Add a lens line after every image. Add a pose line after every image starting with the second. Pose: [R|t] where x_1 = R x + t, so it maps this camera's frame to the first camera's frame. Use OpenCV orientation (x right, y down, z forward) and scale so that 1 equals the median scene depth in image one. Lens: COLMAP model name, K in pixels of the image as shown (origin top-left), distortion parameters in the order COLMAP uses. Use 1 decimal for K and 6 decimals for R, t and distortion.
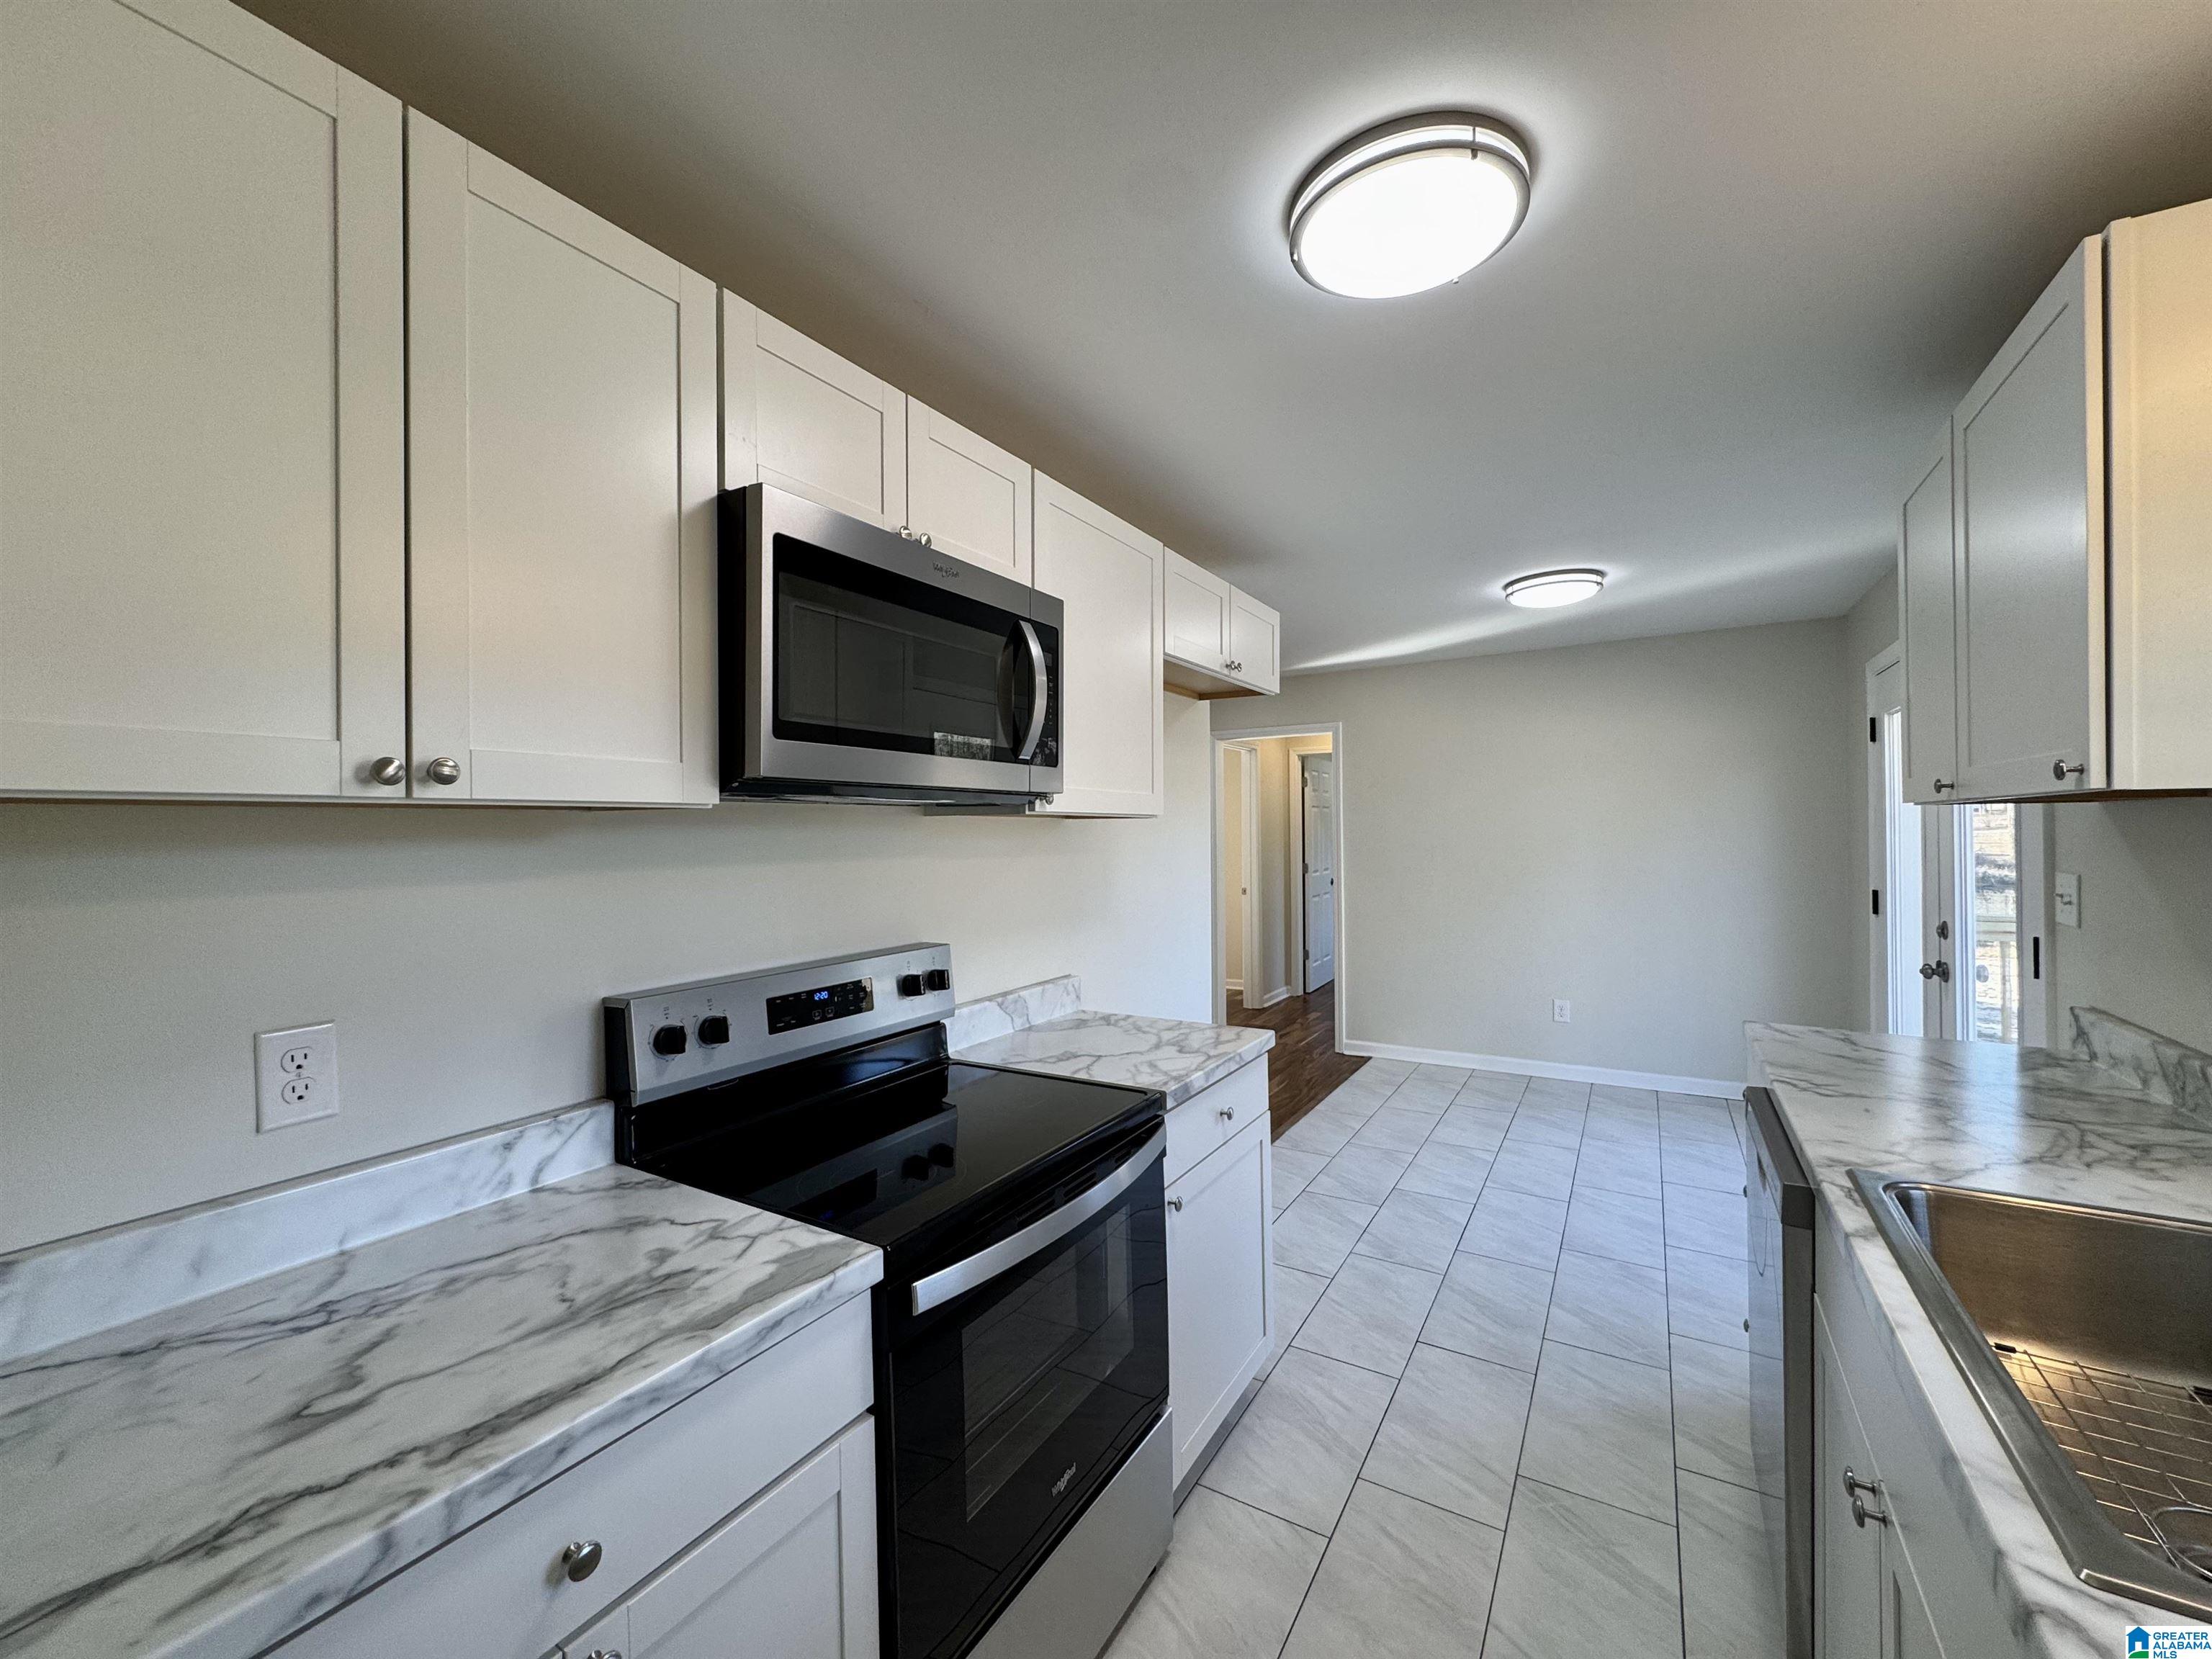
lens RADIAL K [[881.6, 0, 1105.5], [0, 881.6, 828.7], [0, 0, 1]] dist [-0.001126, -0.000114]
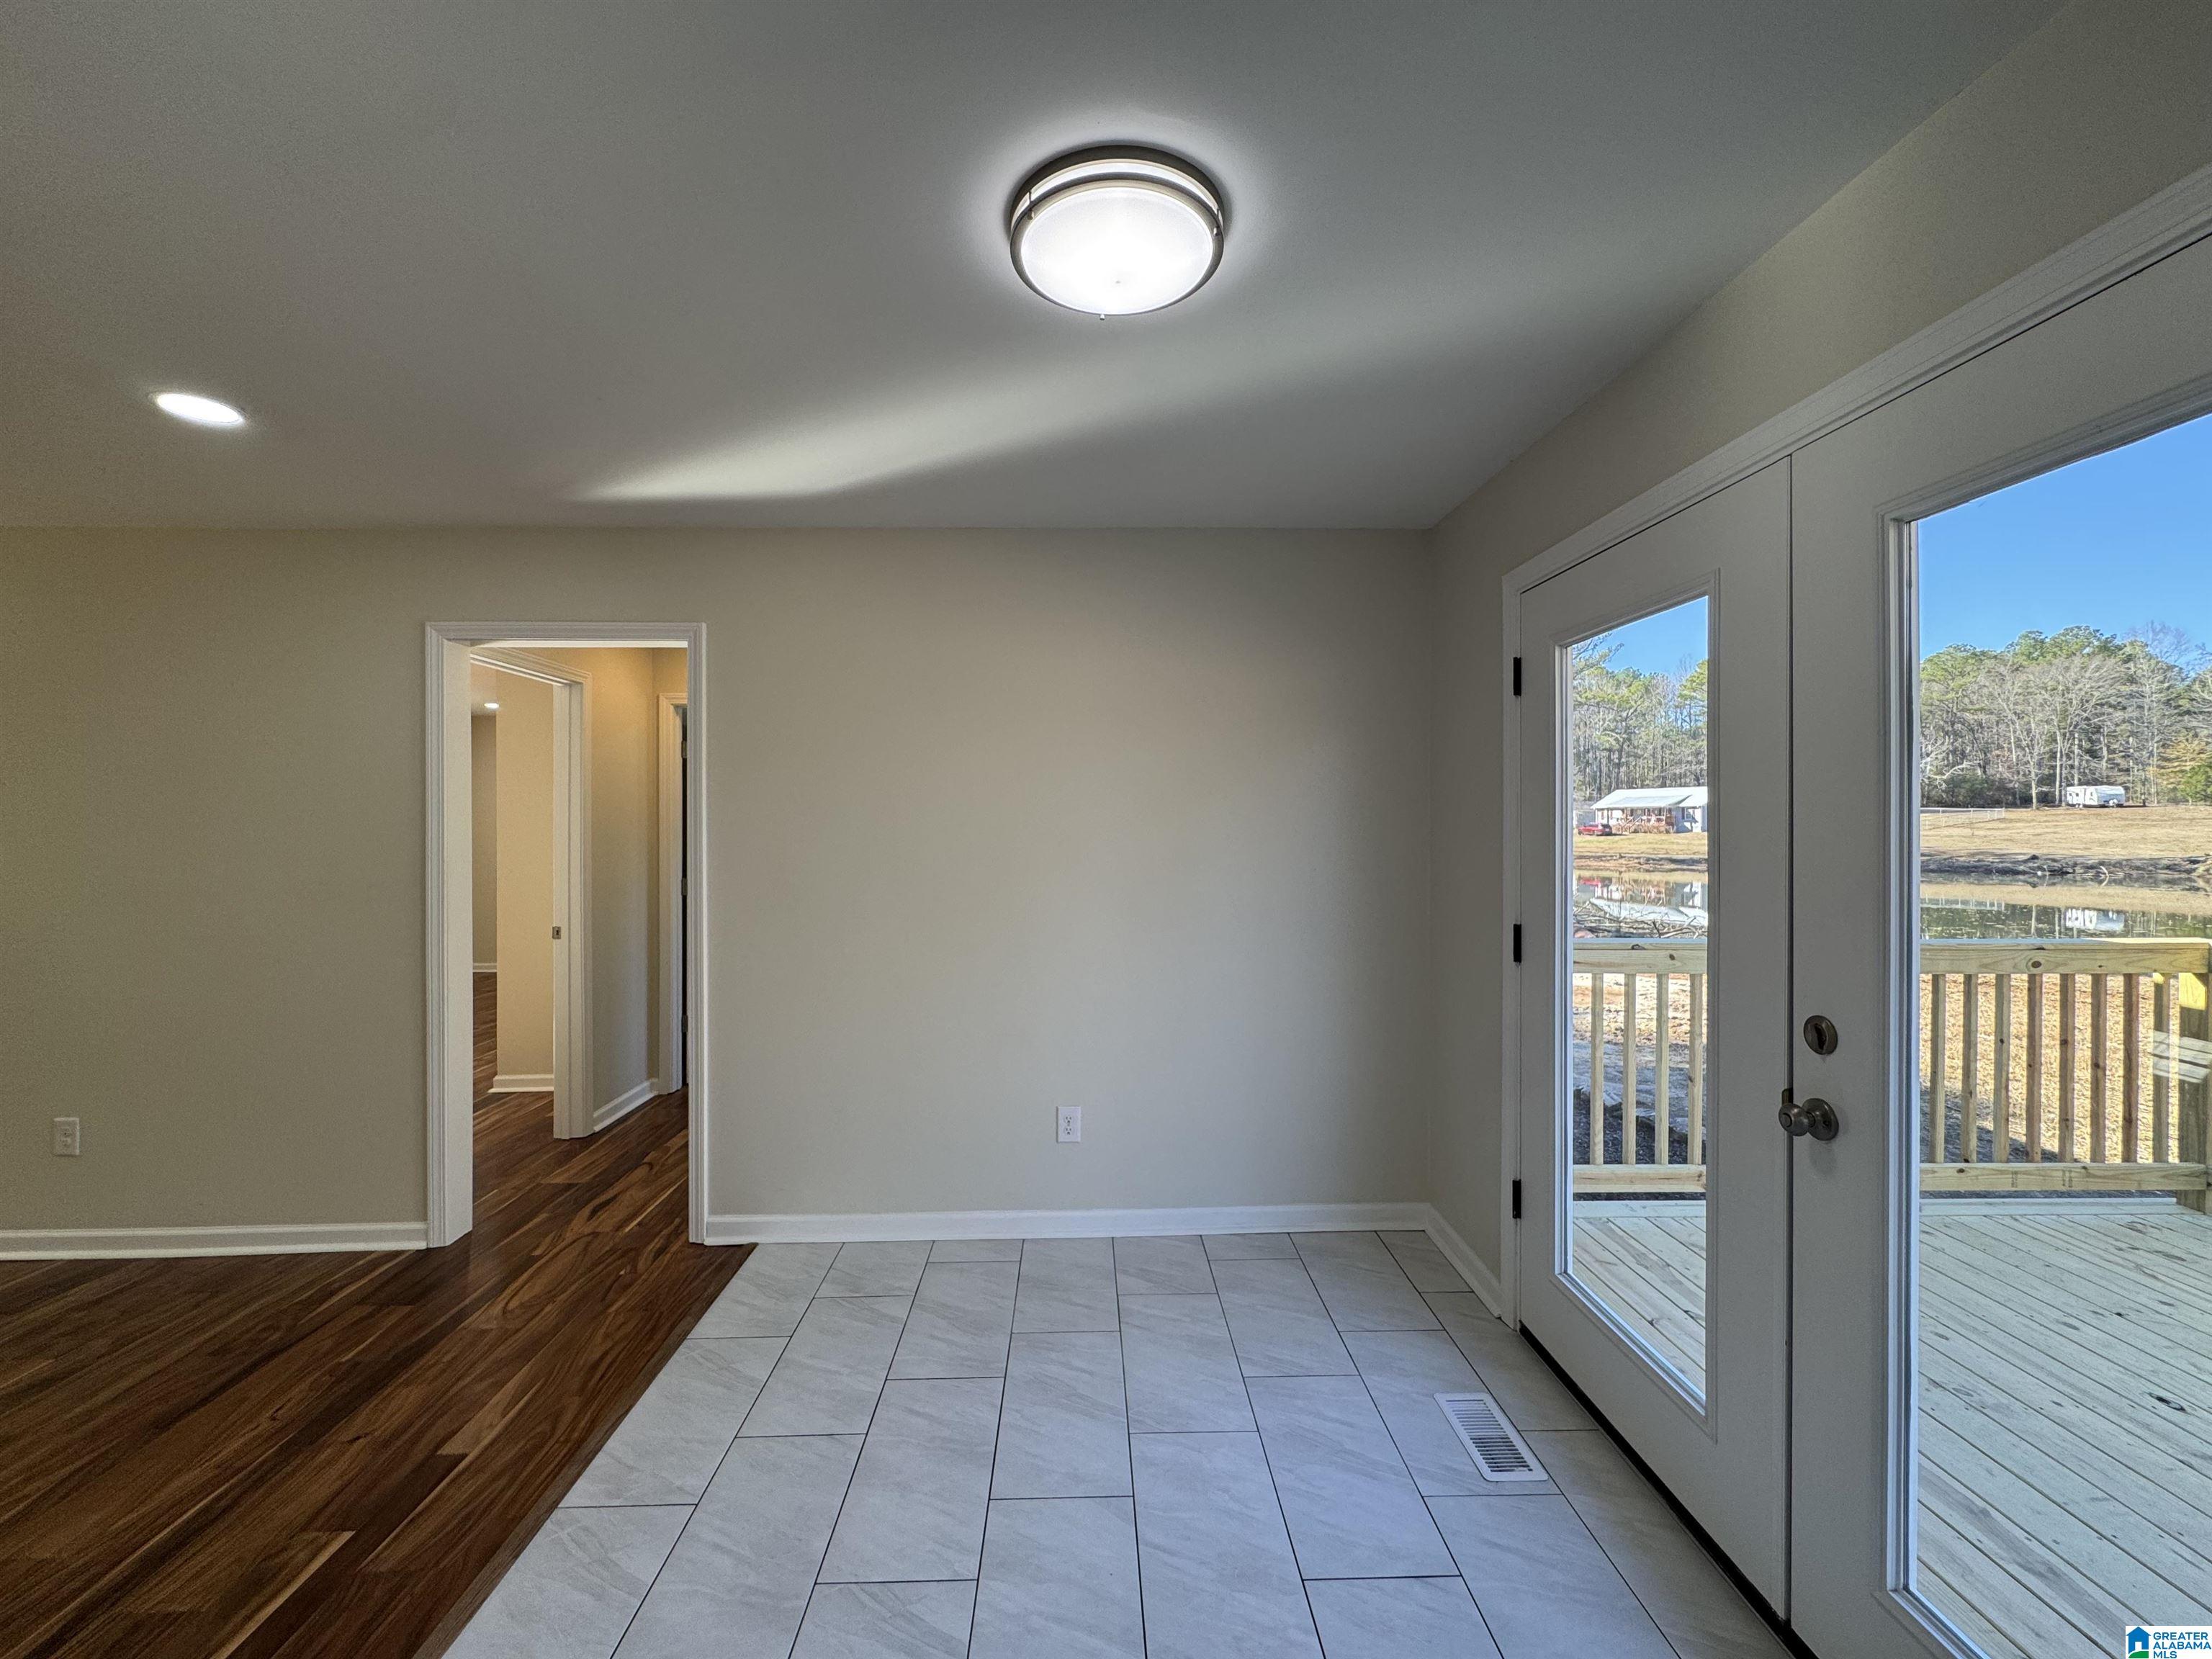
lens RADIAL K [[883.3, 0, 1103.9], [0, 883.3, 828.3], [0, 0, 1]] dist [-0.001840, 0.000034]
pose [[0.838262, 0.008317, 0.545204, 0.238725], [-0.009041, 0.999958, -0.001352, 0.002643], [-0.545193, -0.003796, 0.838302, 0.559726]]
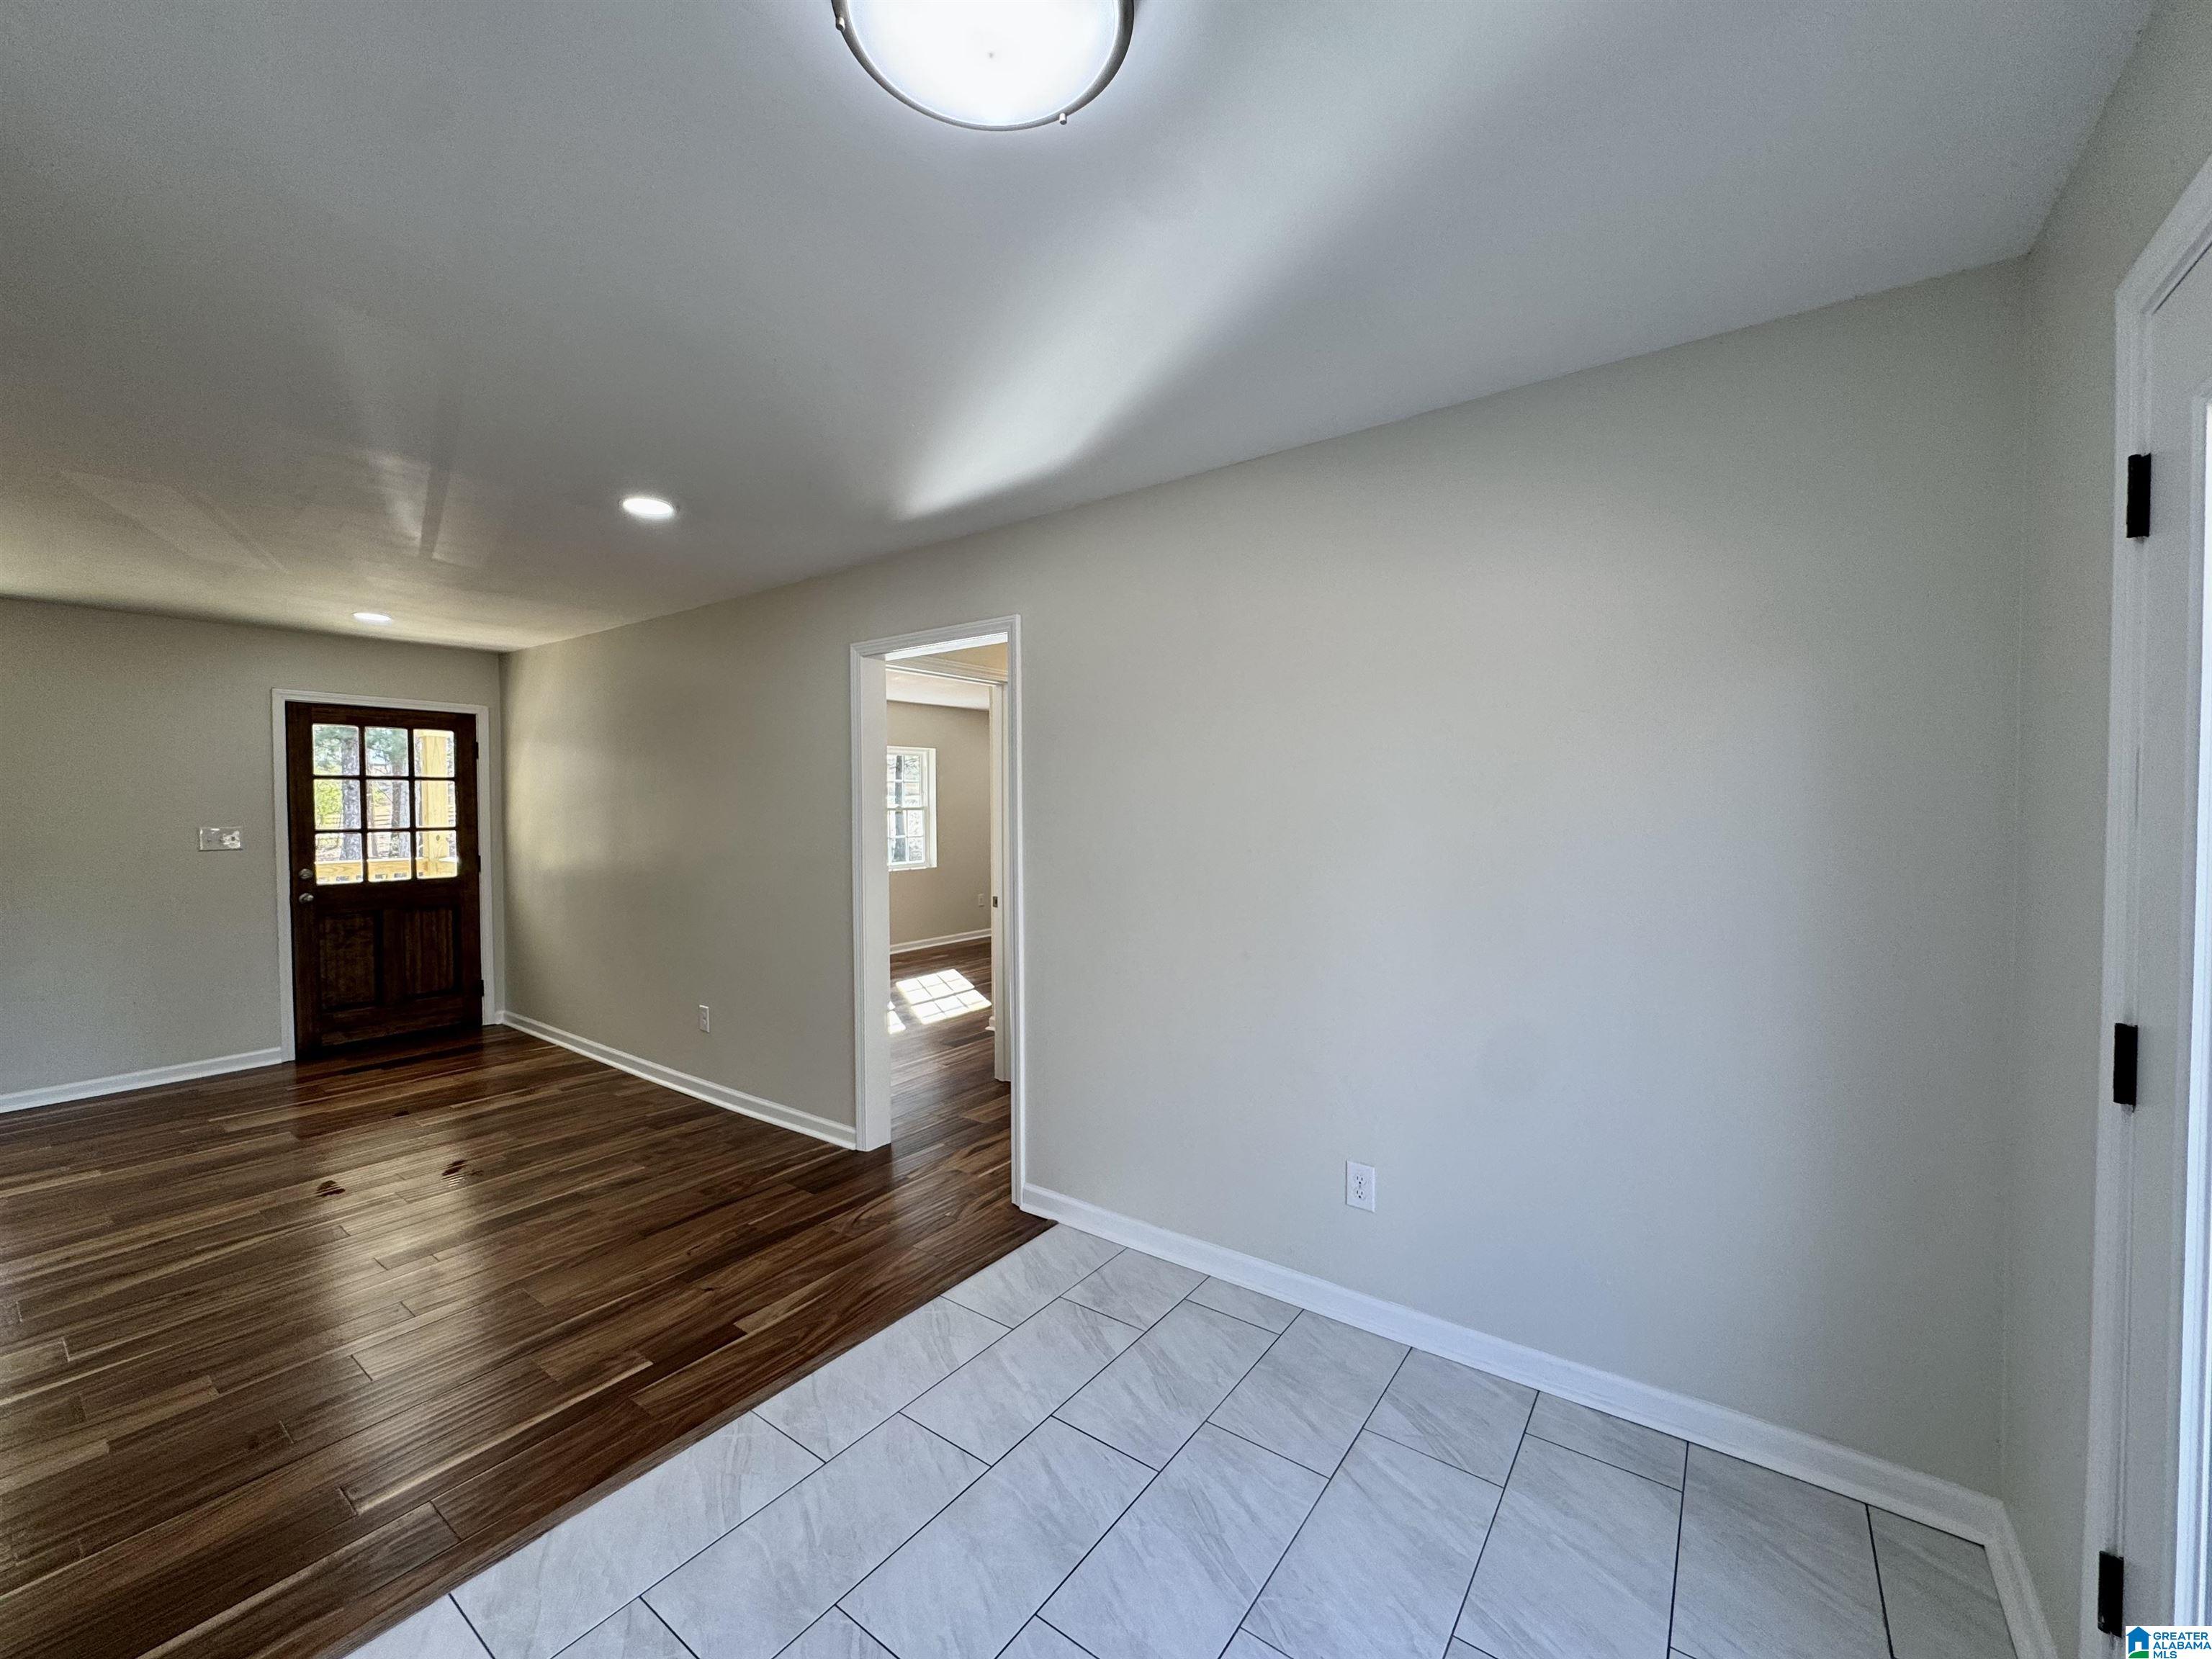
lens RADIAL K [[881.6, 0, 1105.5], [0, 881.6, 828.7], [0, 0, 1]] dist [-0.001126, -0.000114]
pose [[0.996519, 0.009282, -0.082853, 0.490459], [-0.006916, 0.999561, 0.028794, -0.004074], [0.083084, -0.028121, 0.996146, 0.601057]]
